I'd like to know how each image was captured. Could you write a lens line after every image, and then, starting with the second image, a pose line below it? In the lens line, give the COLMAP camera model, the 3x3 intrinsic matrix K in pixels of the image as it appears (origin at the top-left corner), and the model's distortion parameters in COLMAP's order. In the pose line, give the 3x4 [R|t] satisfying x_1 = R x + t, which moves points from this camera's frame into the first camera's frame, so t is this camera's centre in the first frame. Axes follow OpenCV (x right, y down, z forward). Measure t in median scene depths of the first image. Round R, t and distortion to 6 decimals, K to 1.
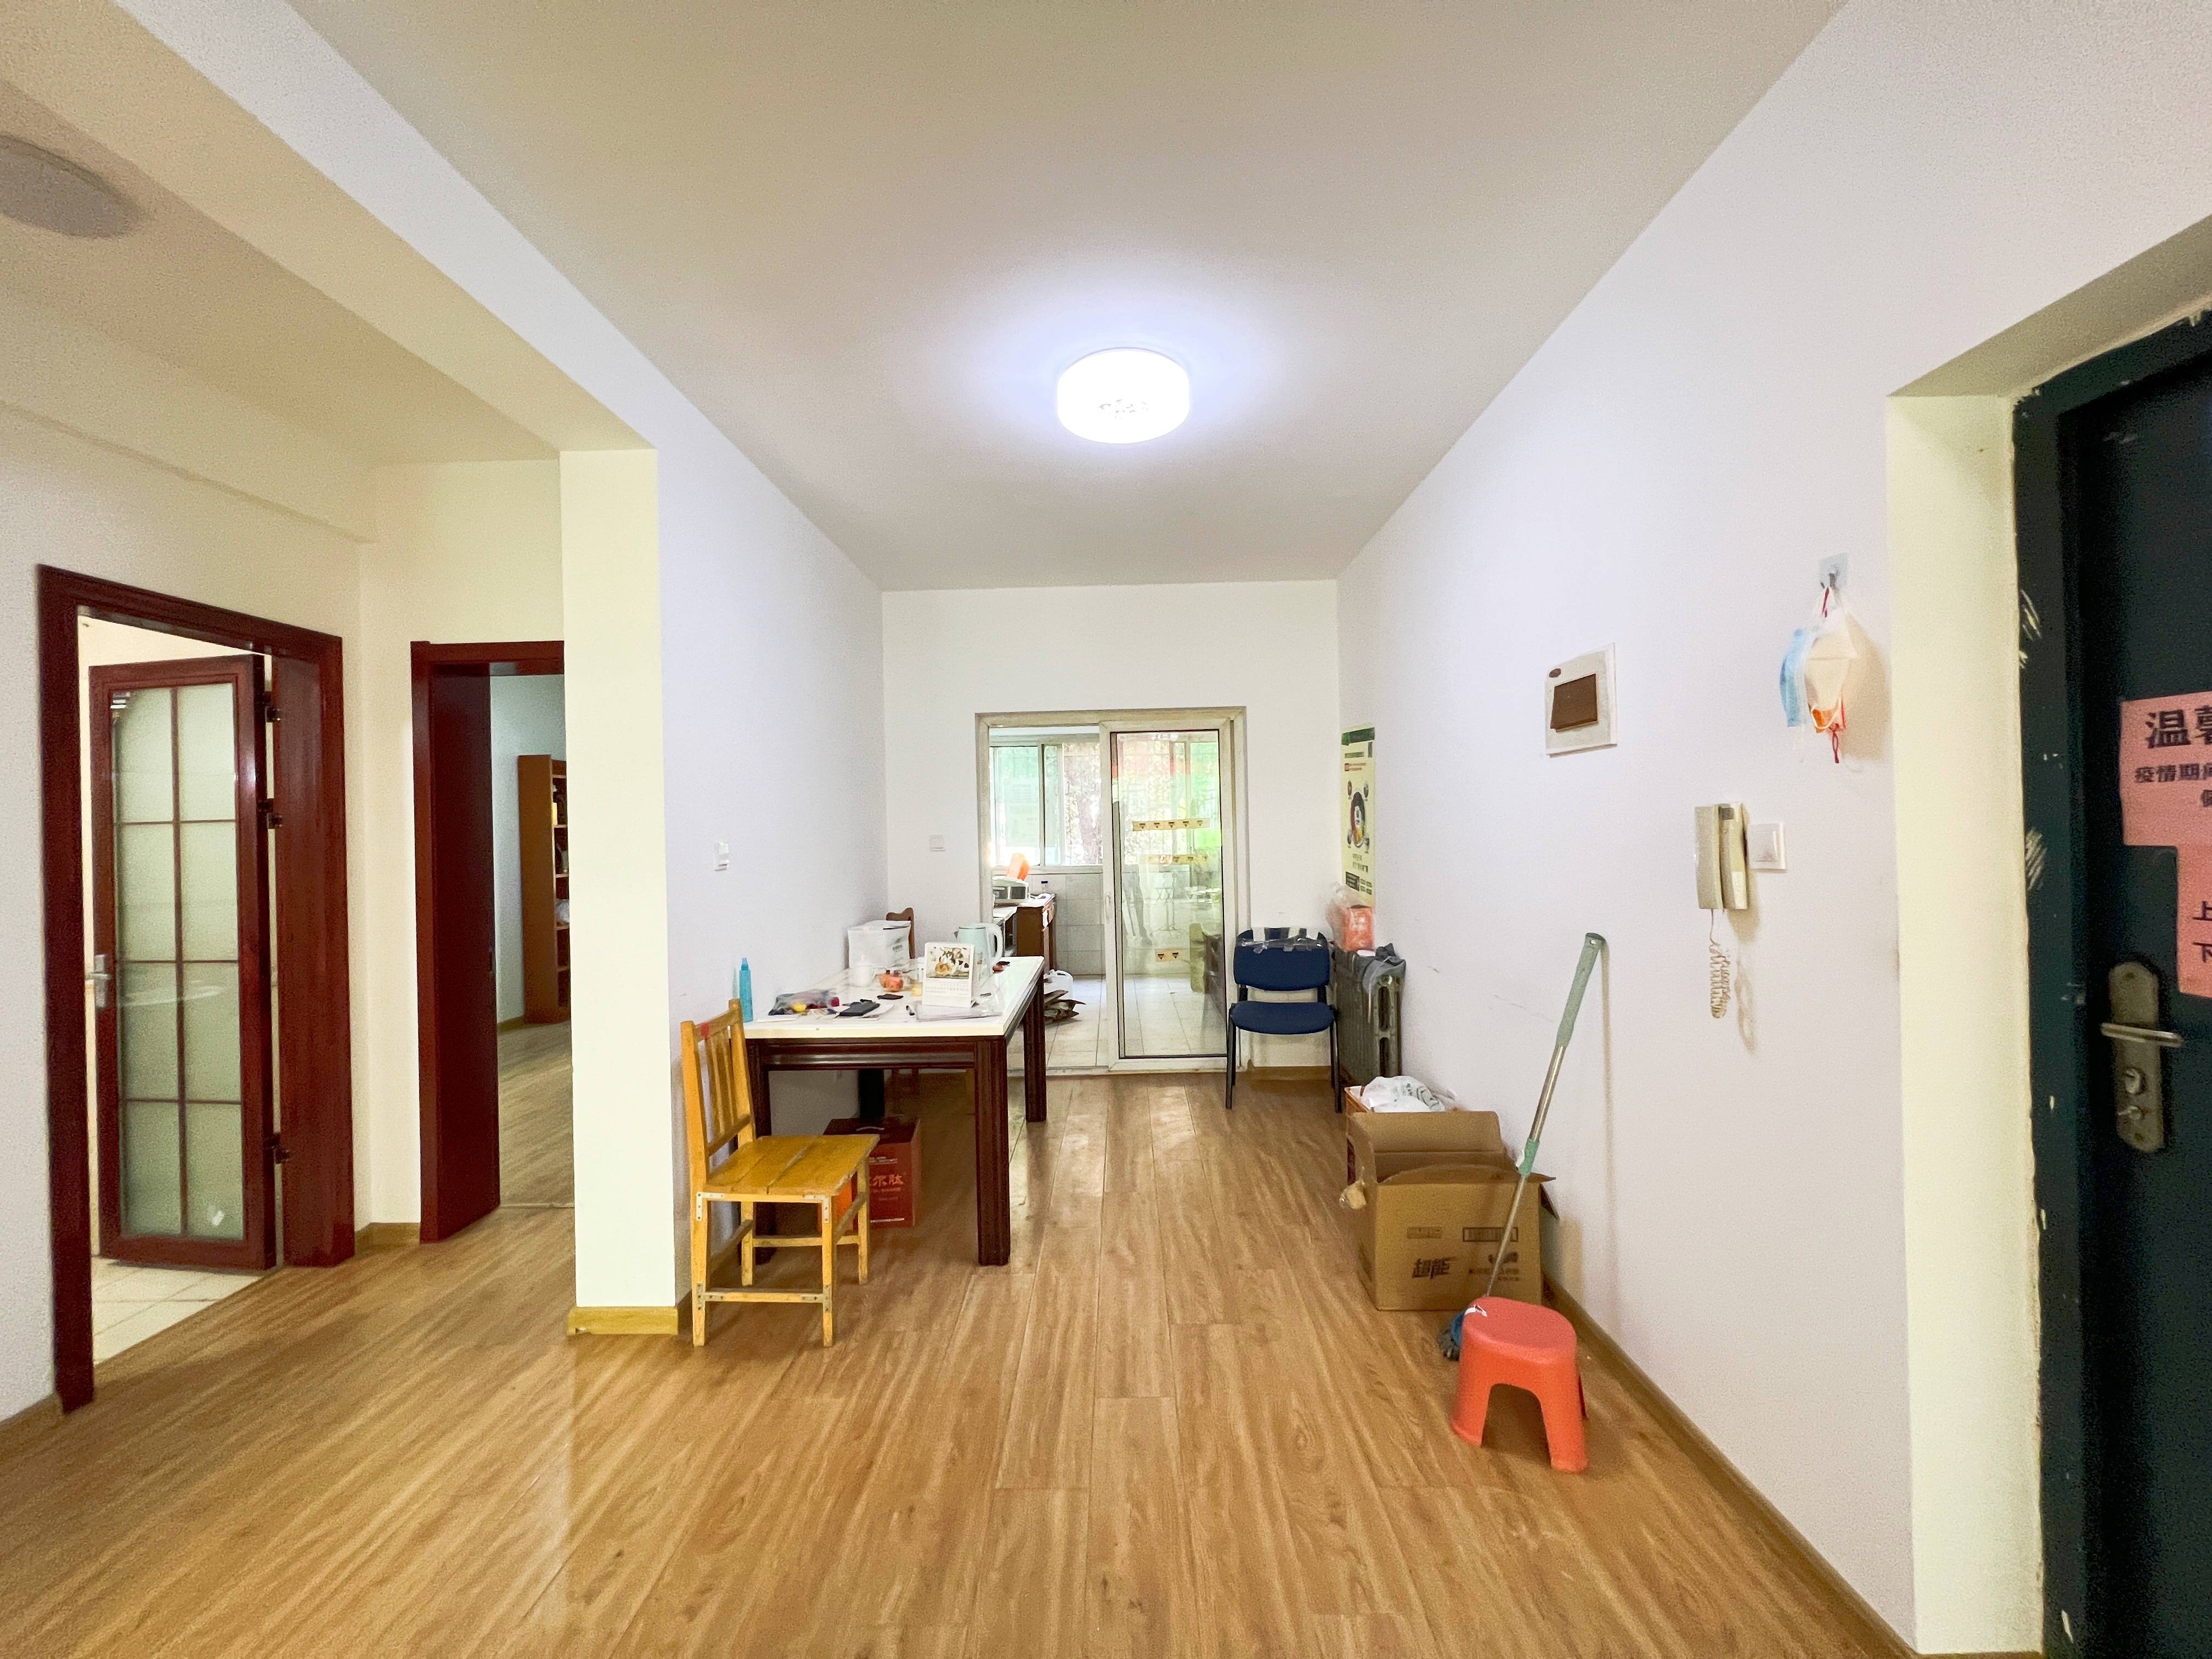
lens RADIAL K [[886.2, 0, 1102.9], [0, 886.2, 822.2], [0, 0, 1]] dist [0.000783, 0.000110]
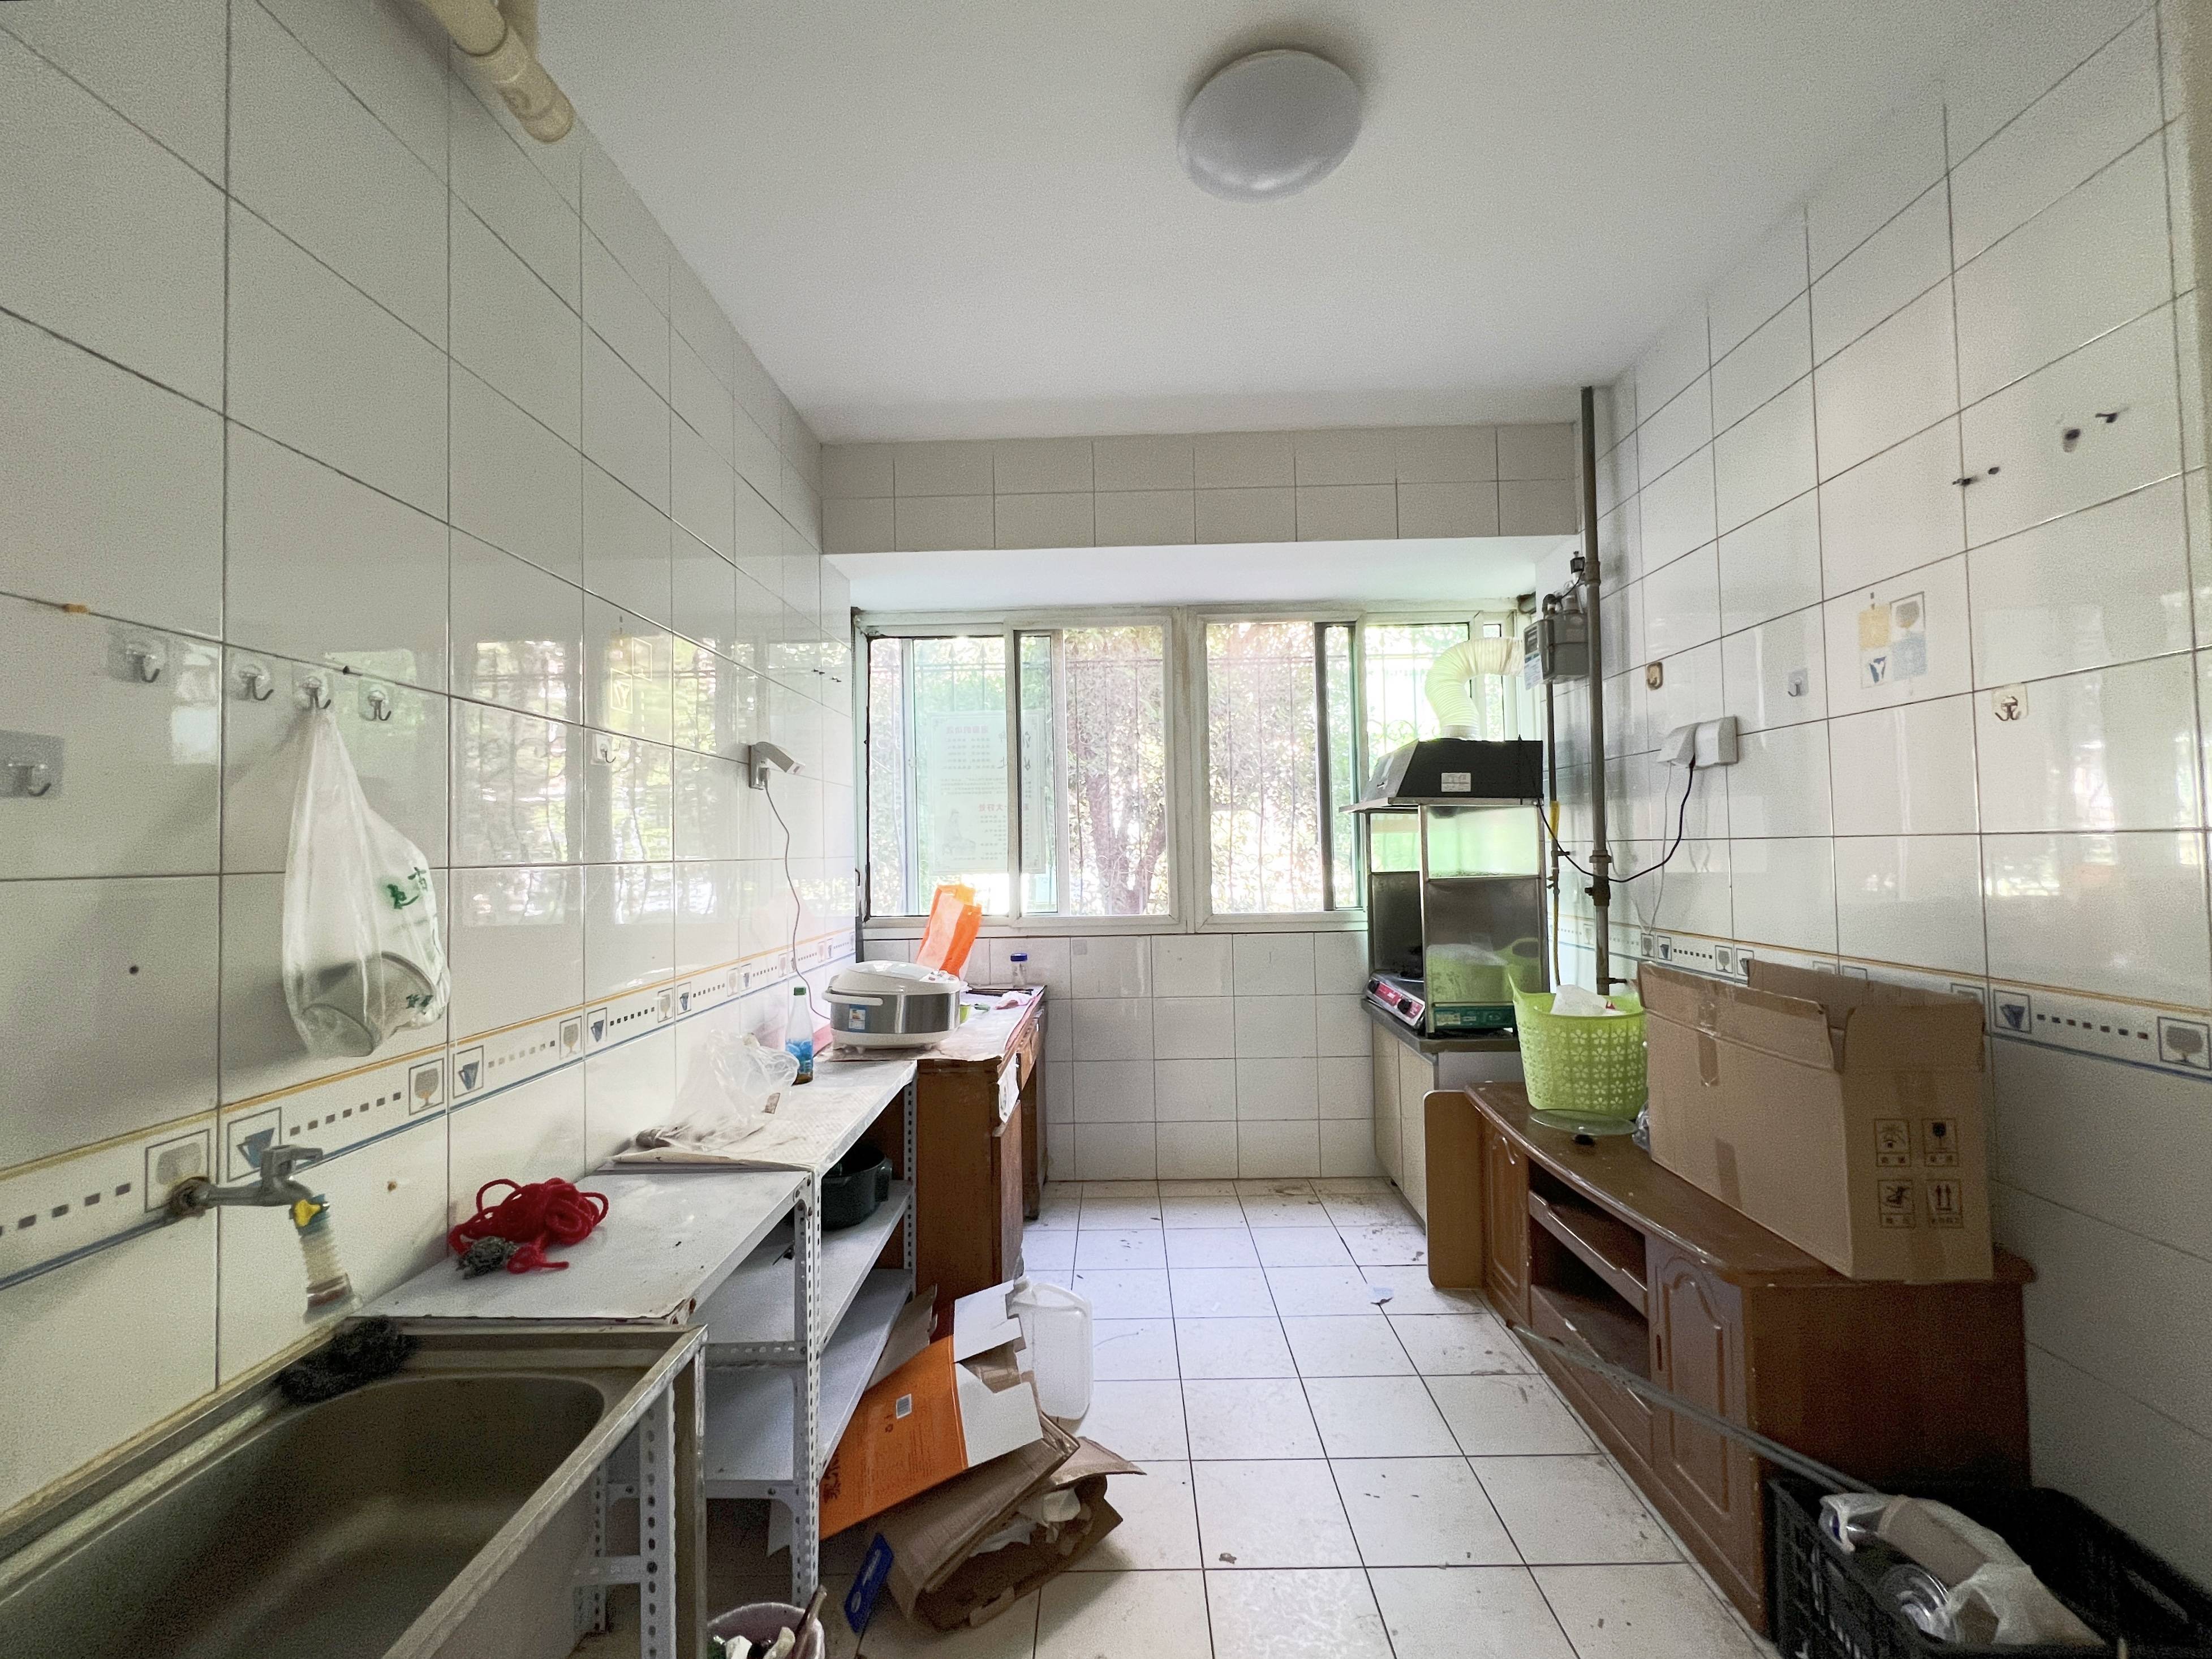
lens RADIAL K [[887.5, 0, 1106.2], [0, 887.5, 825.0], [0, 0, 1]] dist [-0.000004, 0.000000]
pose [[0.999997, 0.001927, 0.001726, -0.029264], [-0.001880, 0.999631, -0.027115, 0.018312], [-0.001778, 0.027111, 0.999631, 0.664939]]
